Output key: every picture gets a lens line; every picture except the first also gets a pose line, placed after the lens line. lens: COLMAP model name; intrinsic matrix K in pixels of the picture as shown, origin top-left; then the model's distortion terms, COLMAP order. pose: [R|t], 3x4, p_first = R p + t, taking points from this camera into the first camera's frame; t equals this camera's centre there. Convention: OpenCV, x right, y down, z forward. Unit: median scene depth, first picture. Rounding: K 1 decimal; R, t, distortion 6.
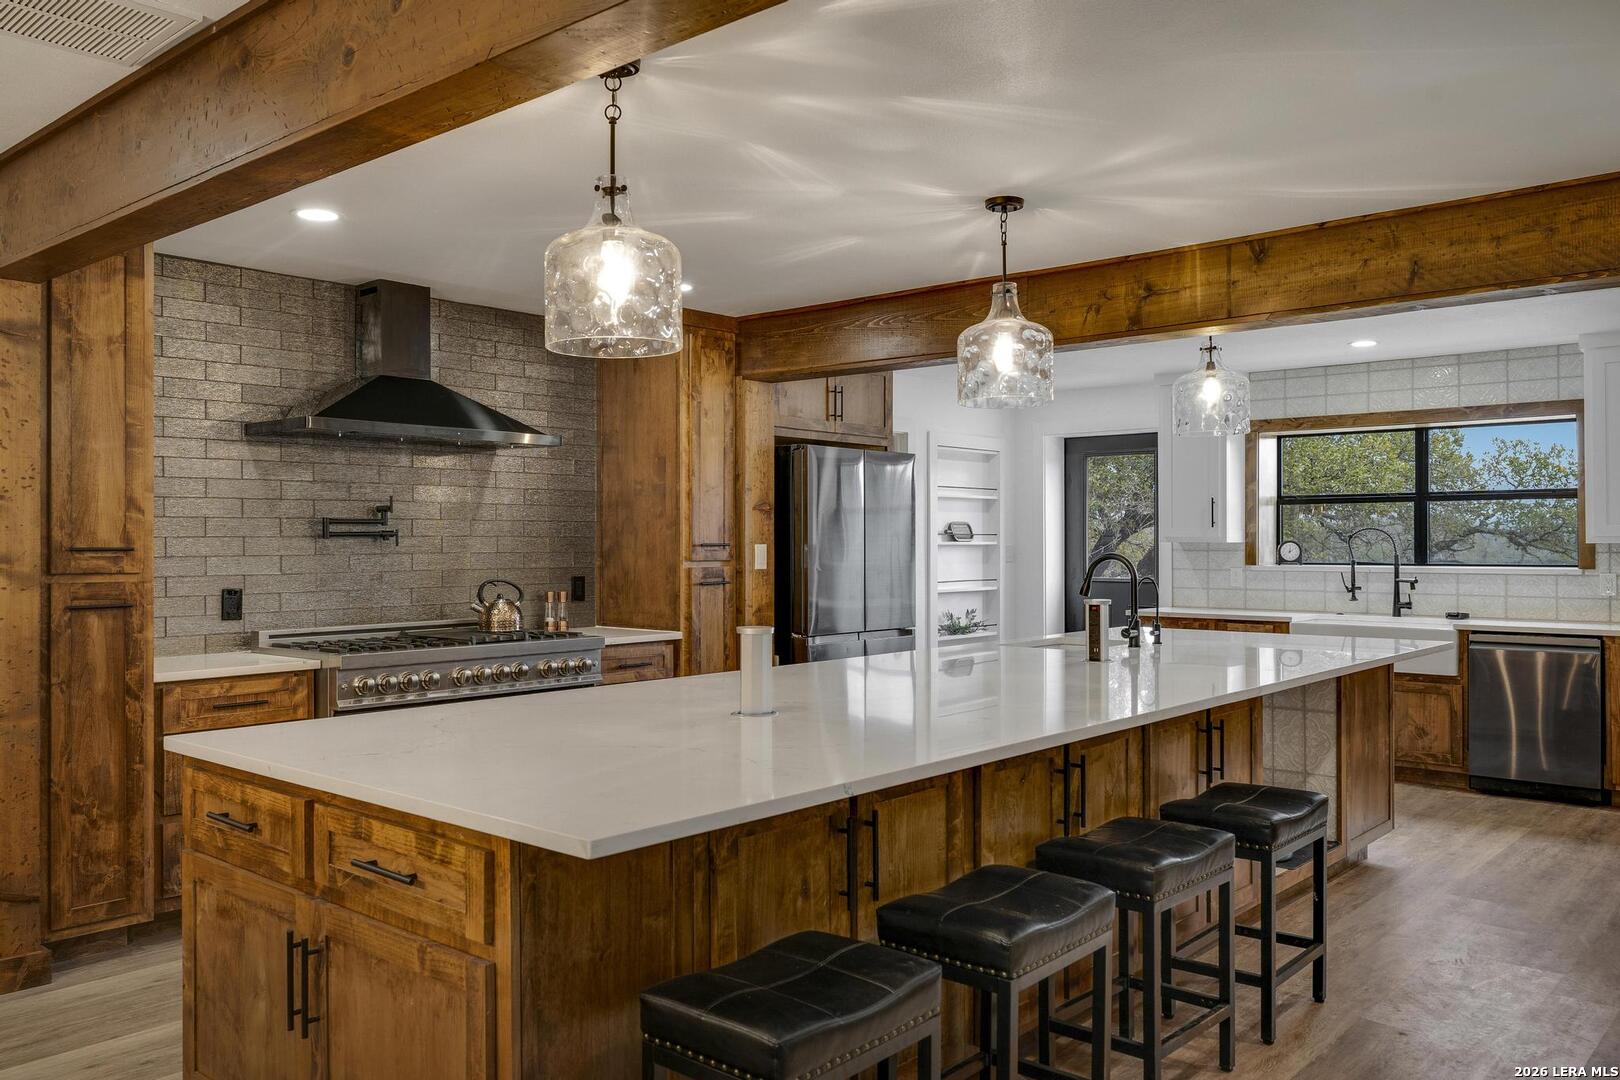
lens RADIAL K [[1268.7, 0, 810.0], [0, 1268.7, 540.0], [0, 0, 1]] dist [-0.002874, 0.000364]
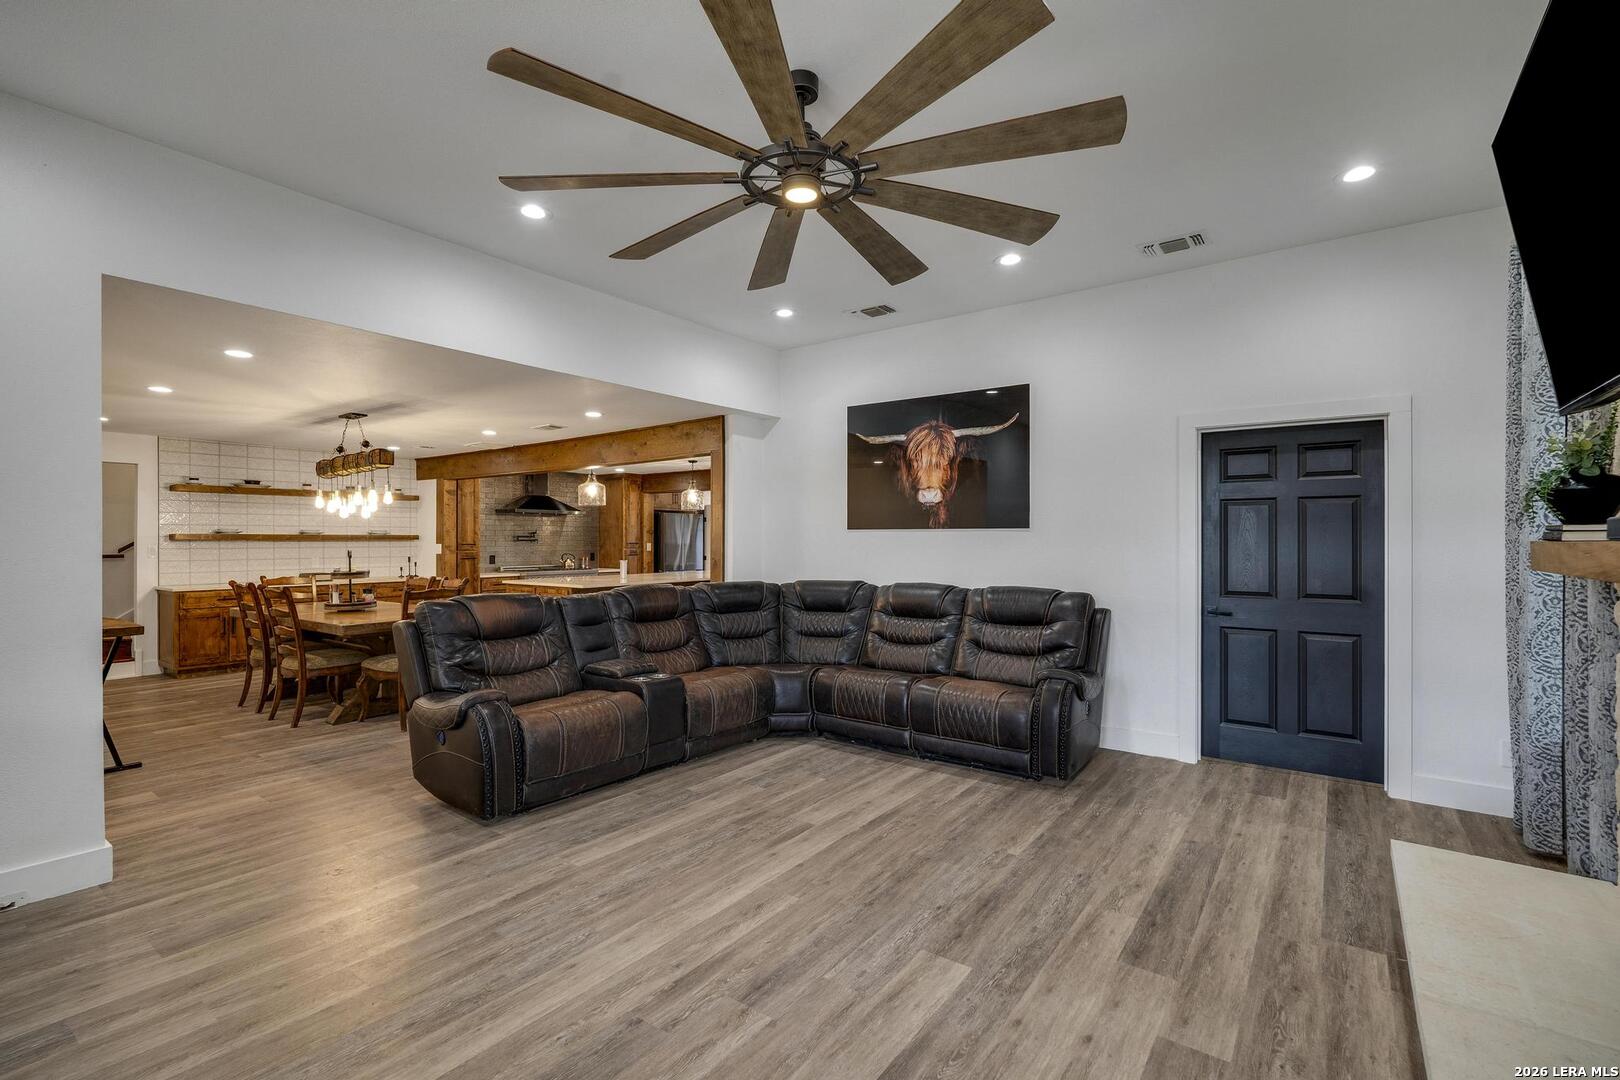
lens RADIAL K [[718.5, 0, 798.5], [0, 718.5, 541.8], [0, 0, 1]] dist [-0.001204, 0.000141]
pose [[0.997290, 0.000722, 0.073561, 0.211988], [-0.000921, 0.999996, 0.002683, -0.005190], [-0.073559, -0.002743, 0.997287, -0.889499]]
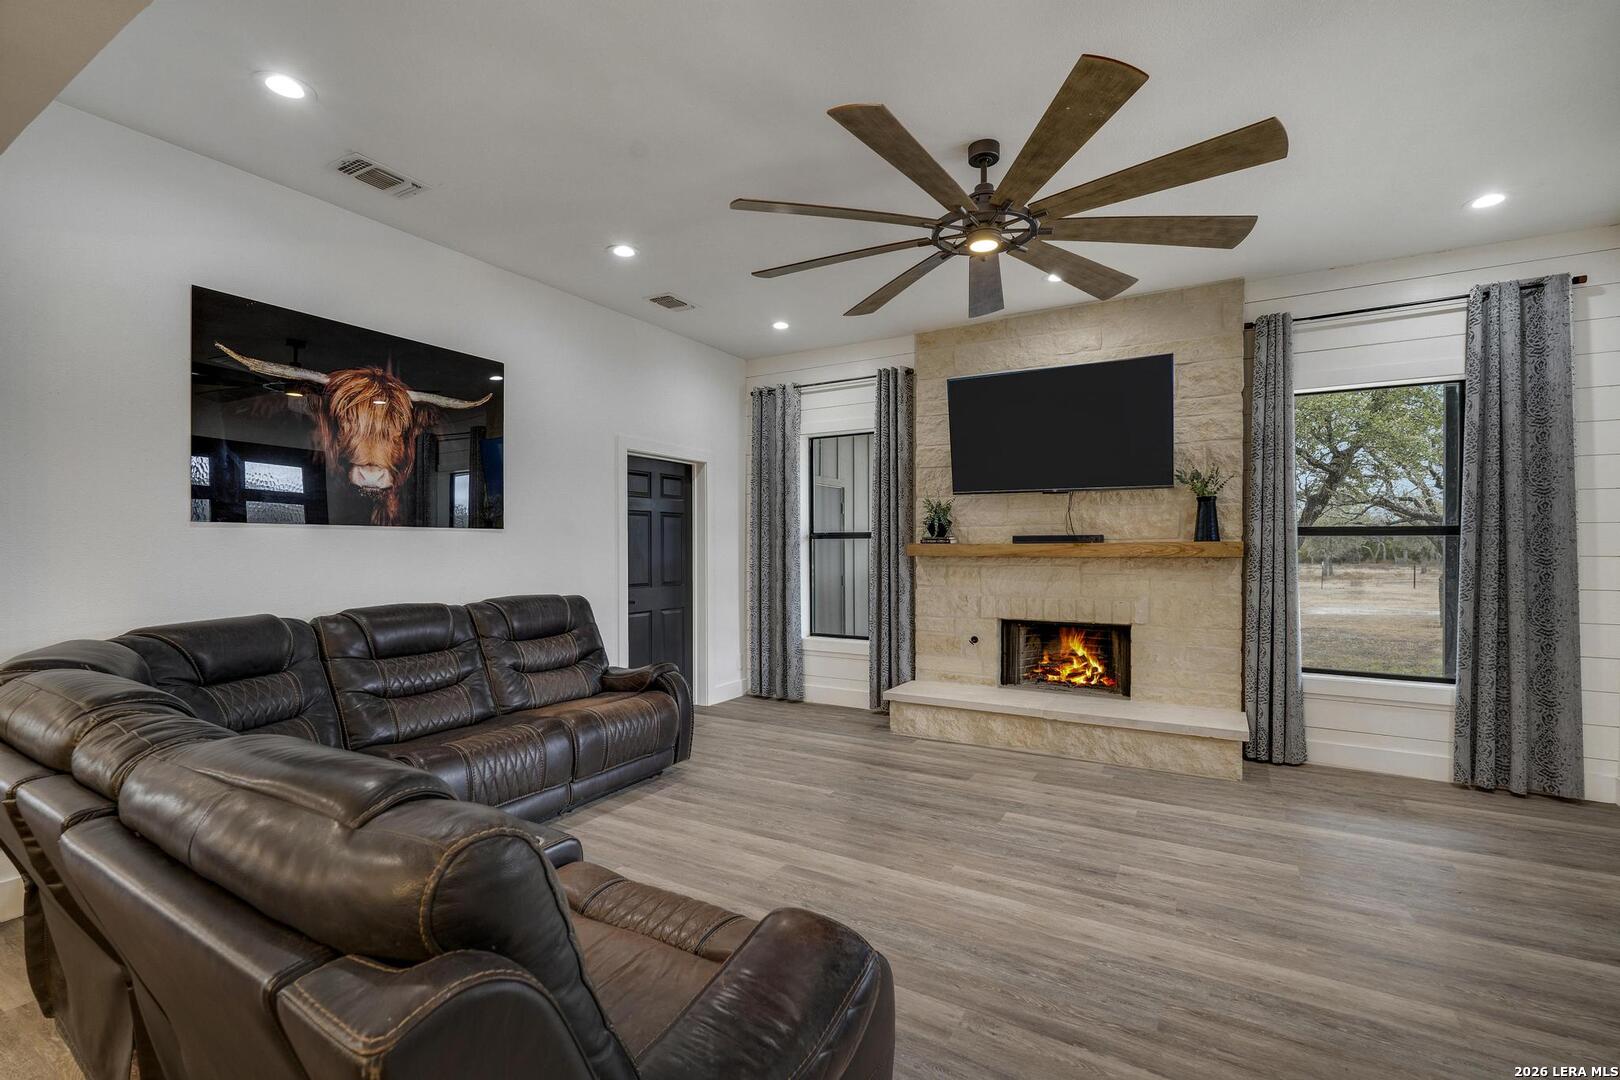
lens RADIAL K [[718.5, 0, 798.5], [0, 718.5, 541.8], [0, 0, 1]] dist [-0.001204, 0.000141]
pose [[-0.175322, 0.005274, 0.984497, -0.204733], [0.000392, 0.999986, -0.005287, -0.002119], [-0.984511, -0.000541, -0.175321, -0.279390]]
